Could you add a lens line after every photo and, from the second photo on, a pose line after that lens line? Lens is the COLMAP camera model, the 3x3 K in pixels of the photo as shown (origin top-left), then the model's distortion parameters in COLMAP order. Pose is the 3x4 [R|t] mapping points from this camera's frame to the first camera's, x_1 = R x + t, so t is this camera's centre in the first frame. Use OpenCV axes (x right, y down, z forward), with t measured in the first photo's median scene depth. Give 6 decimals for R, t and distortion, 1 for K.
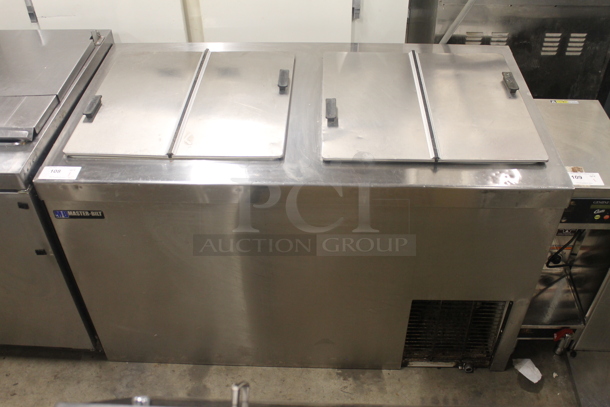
lens RADIAL K [[596.8, 0, 304.0], [0, 596.8, 207.5], [0, 0, 1]] dist [-0.064249, 0.000000]
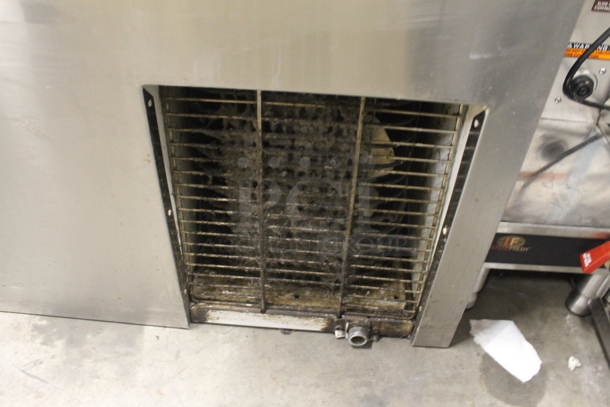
lens RADIAL K [[504.4, 0, 305.2], [0, 504.4, 199.9], [0, 0, 1]] dist [-0.101264, 0.026159]
pose [[0.998254, 0.056191, 0.018205, 0.231958], [-0.055968, 0.998353, -0.012567, 0.187978], [-0.018881, 0.011527, 0.999755, 0.667592]]
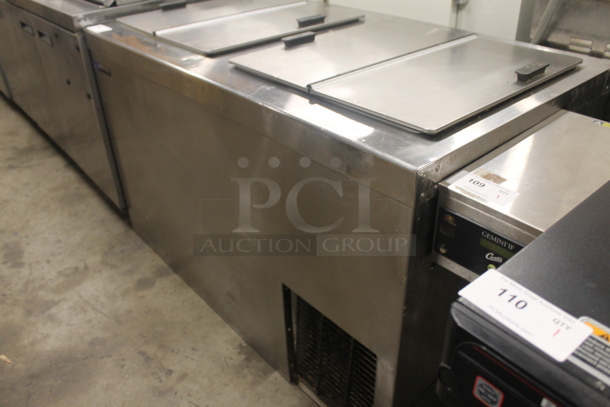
lens RADIAL K [[504.4, 0, 305.0], [0, 504.4, 203.5], [0, 0, 1]] dist [-0.101264, 0.026159]
pose [[0.689221, 0.388865, -0.611357, 0.506703], [-0.472847, 0.880727, 0.027132, 0.025774], [0.548989, 0.270379, 0.790889, 0.403007]]
